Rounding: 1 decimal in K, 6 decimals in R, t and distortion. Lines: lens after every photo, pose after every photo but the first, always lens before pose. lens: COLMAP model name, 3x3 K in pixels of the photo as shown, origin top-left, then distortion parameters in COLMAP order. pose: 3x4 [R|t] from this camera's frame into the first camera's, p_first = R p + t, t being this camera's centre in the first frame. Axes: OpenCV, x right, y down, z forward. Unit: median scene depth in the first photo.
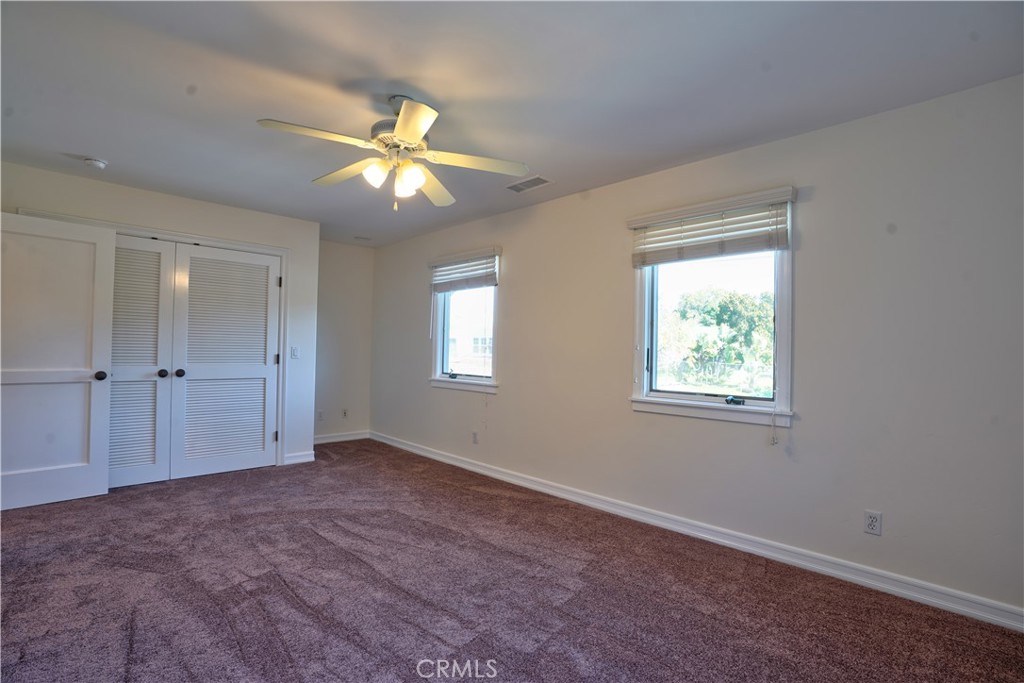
lens RADIAL K [[475.0, 0, 510.6], [0, 475.0, 336.6], [0, 0, 1]] dist [-0.041443, 0.008863]
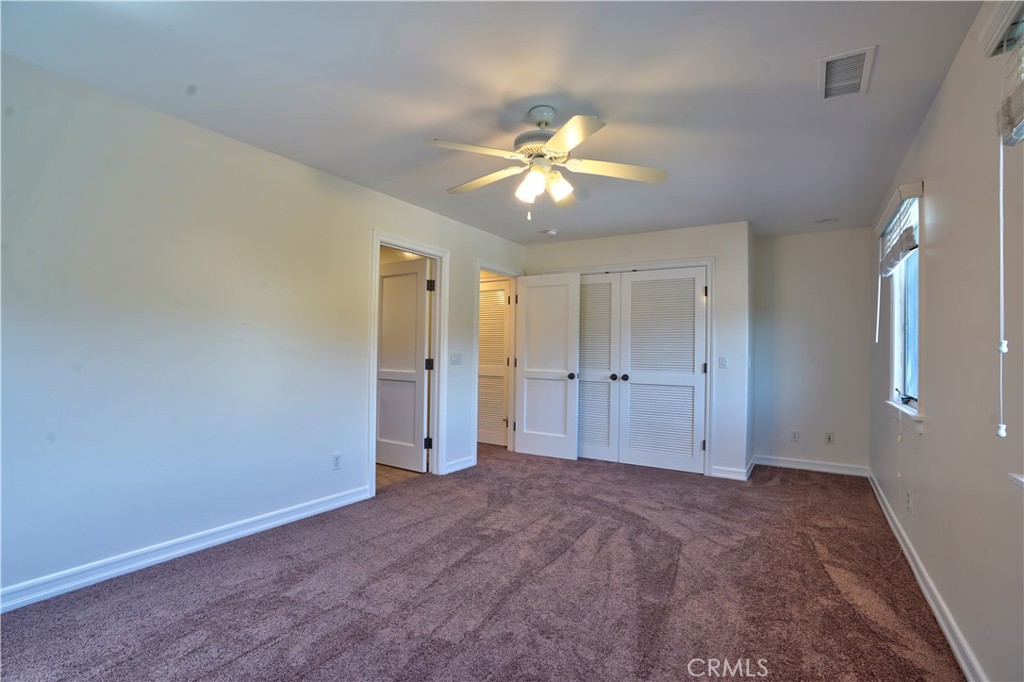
lens RADIAL K [[475.0, 0, 516.2], [0, 475.0, 338.2], [0, 0, 1]] dist [-0.041443, 0.008863]
pose [[0.241783, -0.041813, -0.969429, 0.522477], [0.014923, 0.999113, -0.039371, 0.023295], [0.970216, -0.004948, 0.242192, 0.496815]]
